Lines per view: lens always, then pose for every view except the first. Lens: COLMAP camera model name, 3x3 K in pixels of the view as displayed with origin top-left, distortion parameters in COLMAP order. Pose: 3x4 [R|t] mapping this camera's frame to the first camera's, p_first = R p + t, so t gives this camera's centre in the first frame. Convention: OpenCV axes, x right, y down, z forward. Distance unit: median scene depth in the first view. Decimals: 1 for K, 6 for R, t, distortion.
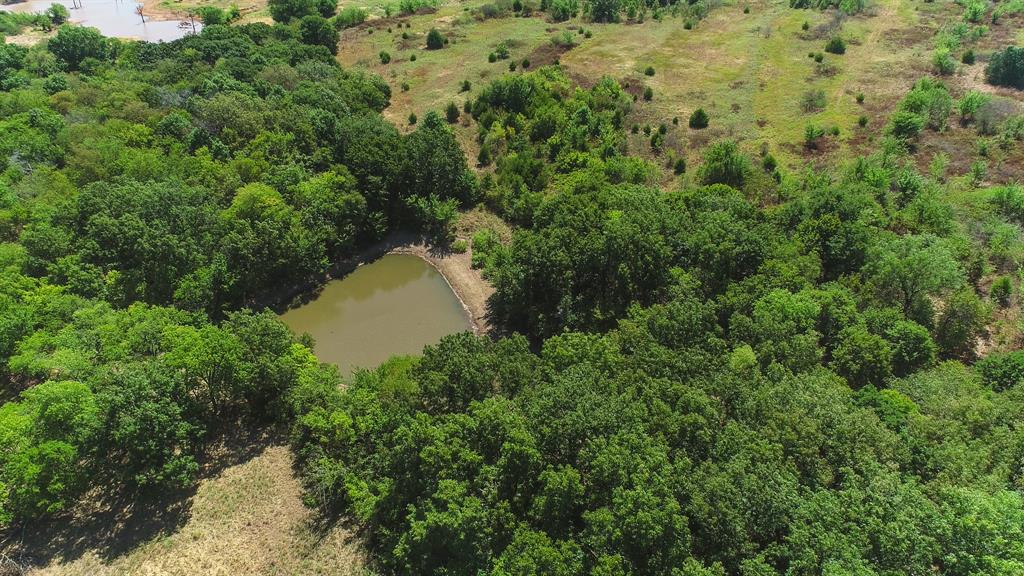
lens RADIAL K [[733.9, 0, 512.0], [0, 733.9, 288.0], [0, 0, 1]] dist [-0.010059, 0.004803]
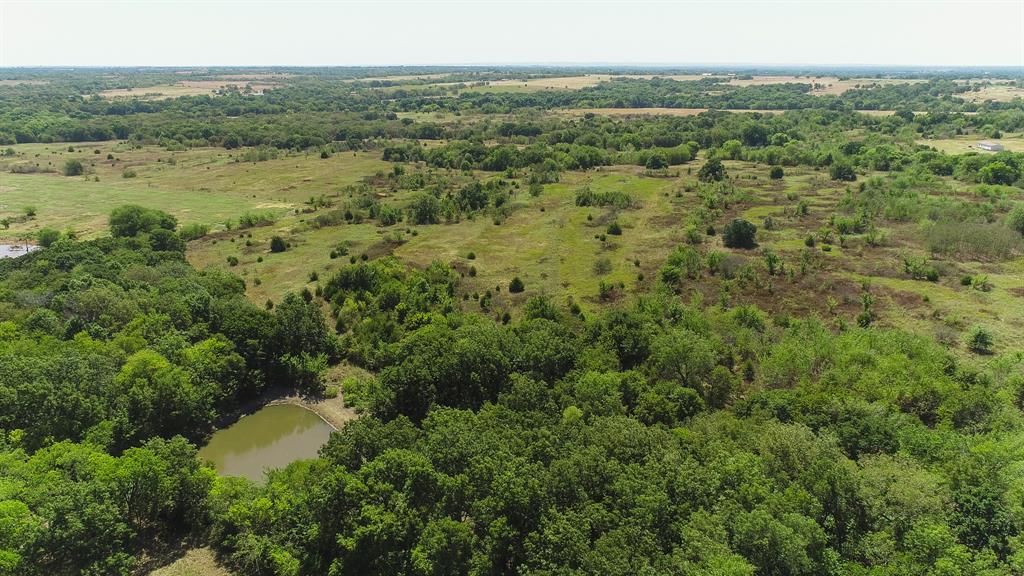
lens RADIAL K [[733.9, 0, 512.0], [0, 733.9, 288.0], [0, 0, 1]] dist [-0.010059, 0.004803]
pose [[0.968711, -0.068980, 0.238412, -0.048480], [0.133164, 0.955082, -0.264737, 0.106058], [-0.209442, 0.288202, 0.934384, -0.154432]]
